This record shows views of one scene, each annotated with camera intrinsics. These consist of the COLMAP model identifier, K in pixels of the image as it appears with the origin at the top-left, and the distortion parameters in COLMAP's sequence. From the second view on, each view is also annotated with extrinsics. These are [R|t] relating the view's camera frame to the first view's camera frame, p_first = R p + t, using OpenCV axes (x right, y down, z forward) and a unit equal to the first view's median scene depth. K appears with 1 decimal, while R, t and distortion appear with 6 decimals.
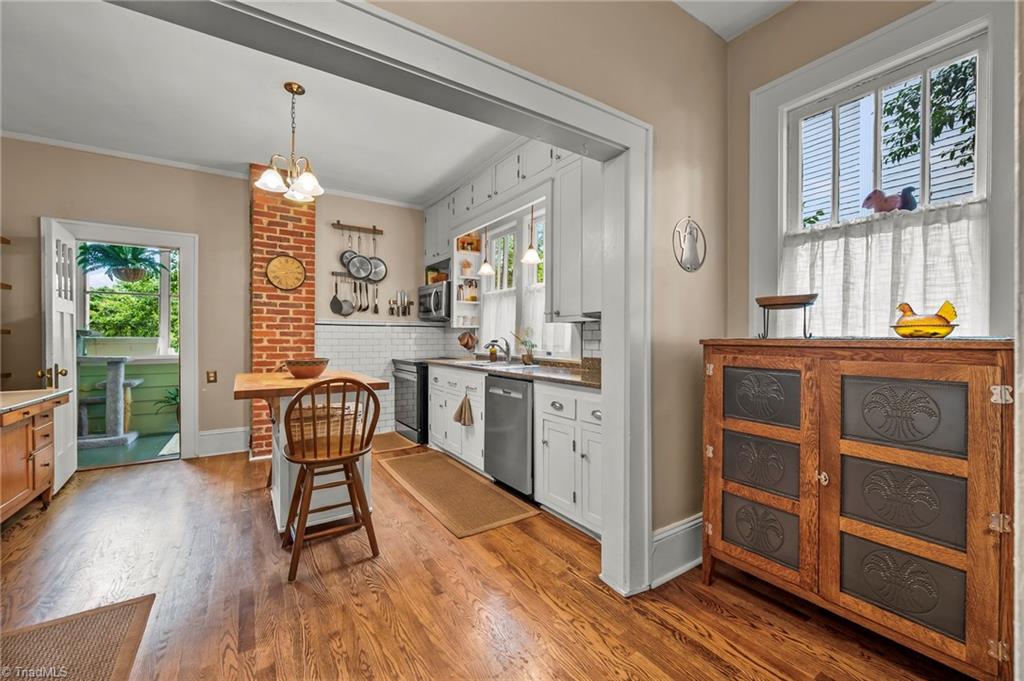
lens RADIAL K [[412.7, 0, 508.6], [0, 412.7, 339.7], [0, 0, 1]] dist [-0.000209, 0.000021]
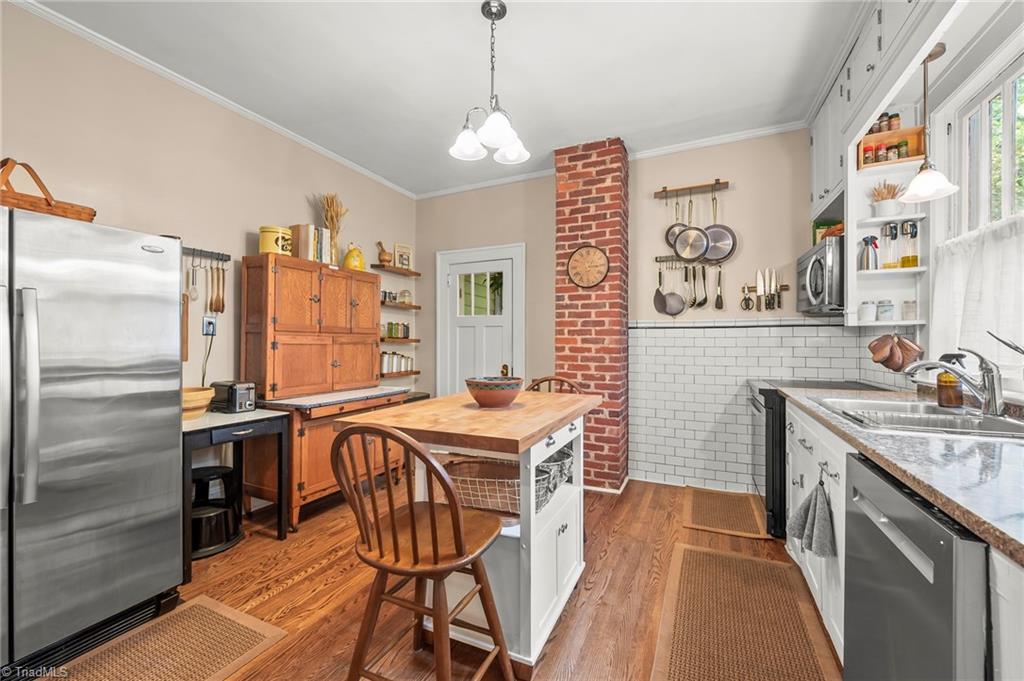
lens RADIAL K [[412.7, 0, 513.9], [0, 412.7, 338.9], [0, 0, 1]] dist [-0.000209, 0.000021]
pose [[0.532008, -0.009488, -0.846686, 0.074164], [-0.001590, 0.999924, -0.012204, -0.007147], [0.846738, 0.007839, 0.531953, 0.402823]]
